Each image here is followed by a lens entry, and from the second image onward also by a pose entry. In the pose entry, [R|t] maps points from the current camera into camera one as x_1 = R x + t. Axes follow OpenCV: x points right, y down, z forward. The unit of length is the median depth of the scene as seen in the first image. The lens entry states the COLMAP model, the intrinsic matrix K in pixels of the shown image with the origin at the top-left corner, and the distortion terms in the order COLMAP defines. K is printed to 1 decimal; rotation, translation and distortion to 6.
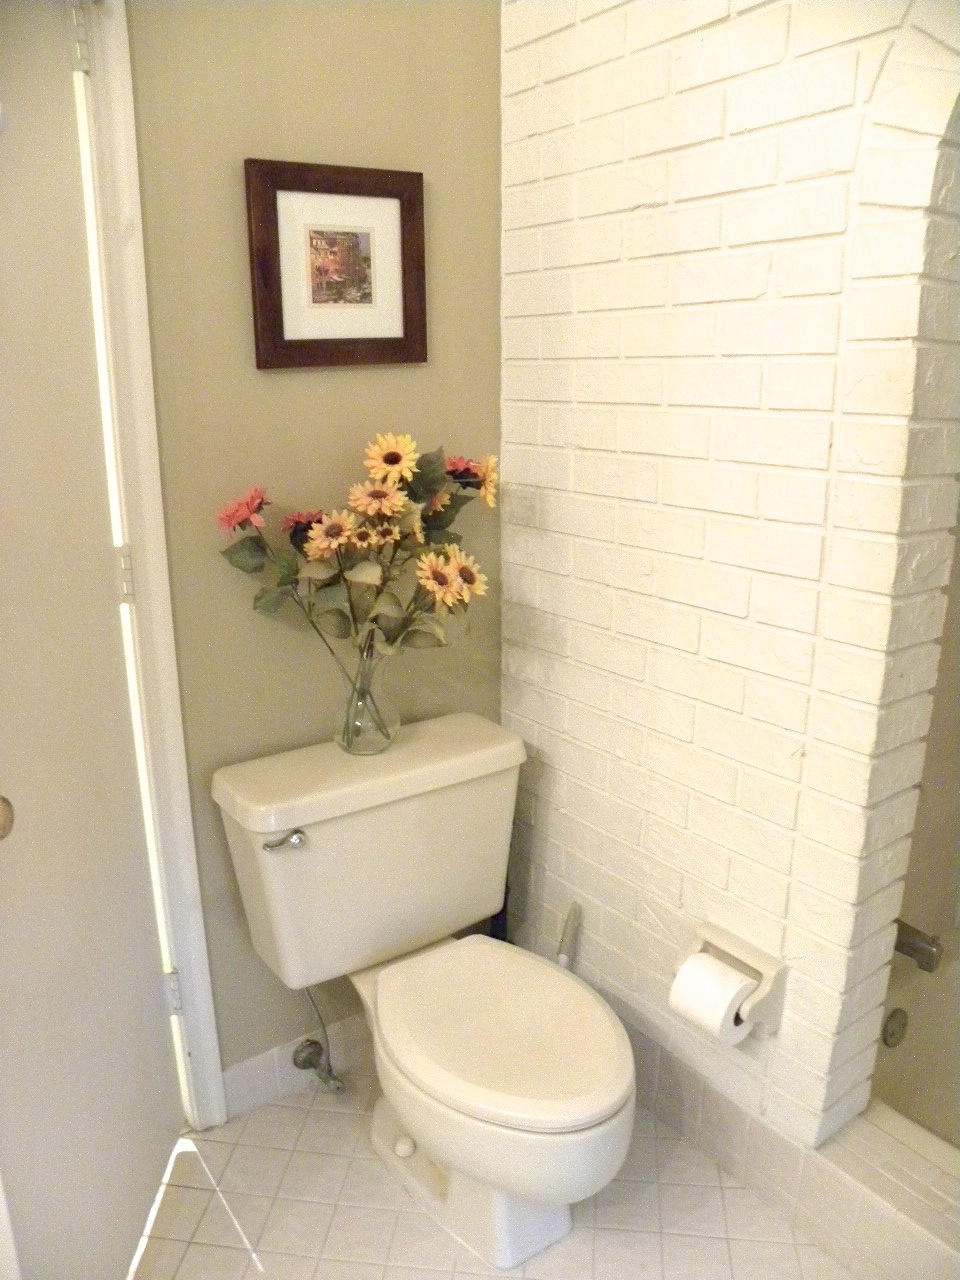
lens RADIAL K [[976.1, 0, 474.1], [0, 976.1, 668.7], [0, 0, 1]] dist [-0.144181, 0.091331]
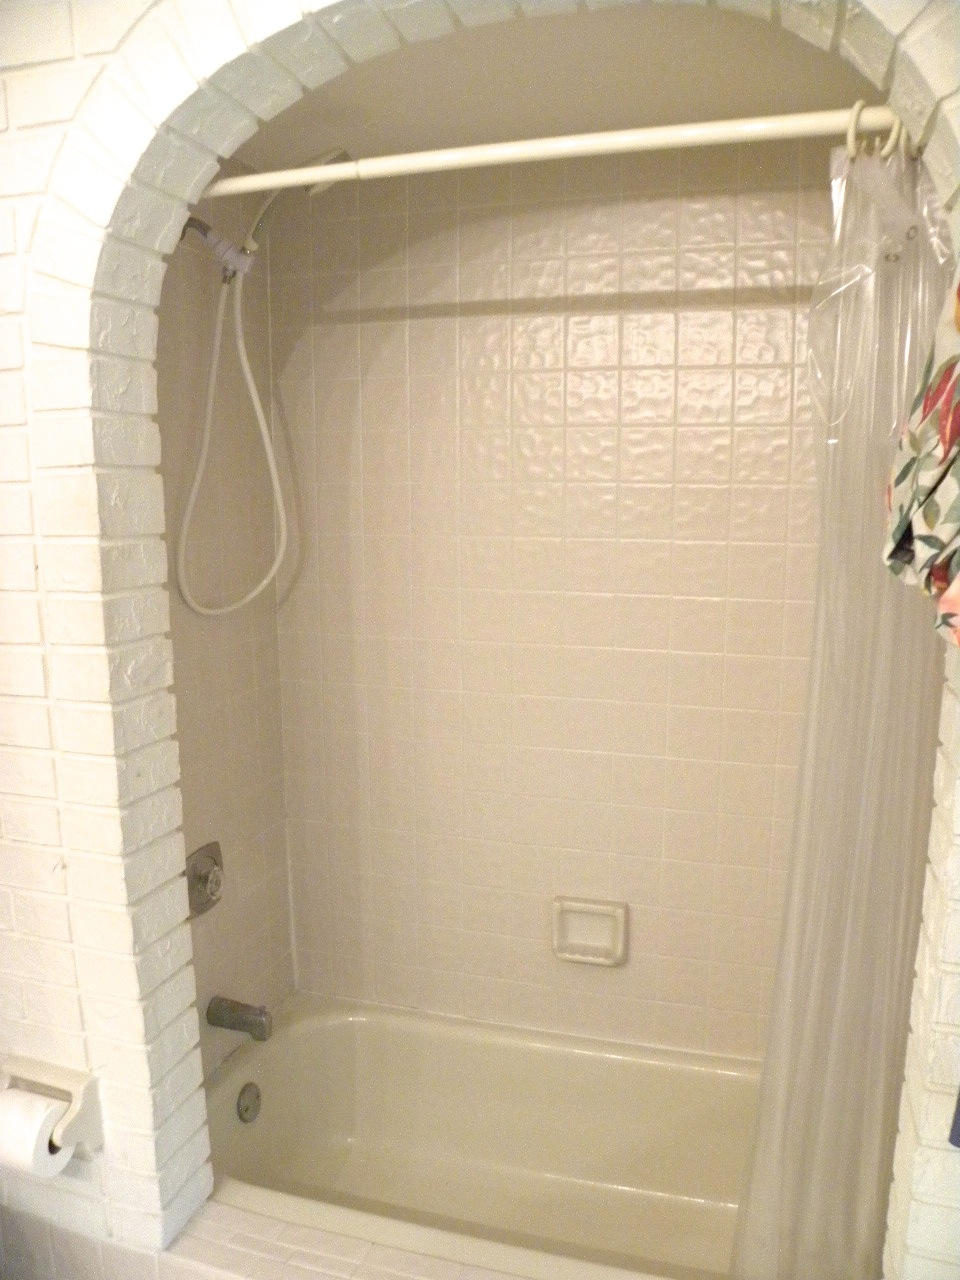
lens RADIAL K [[976.1, 0, 474.1], [0, 976.1, 668.7], [0, 0, 1]] dist [-0.144181, 0.091331]
pose [[0.821061, -0.110275, 0.560088, 0.170107], [0.169238, 0.984076, -0.054342, 0.012004], [-0.545176, 0.139406, 0.826649, -0.102678]]
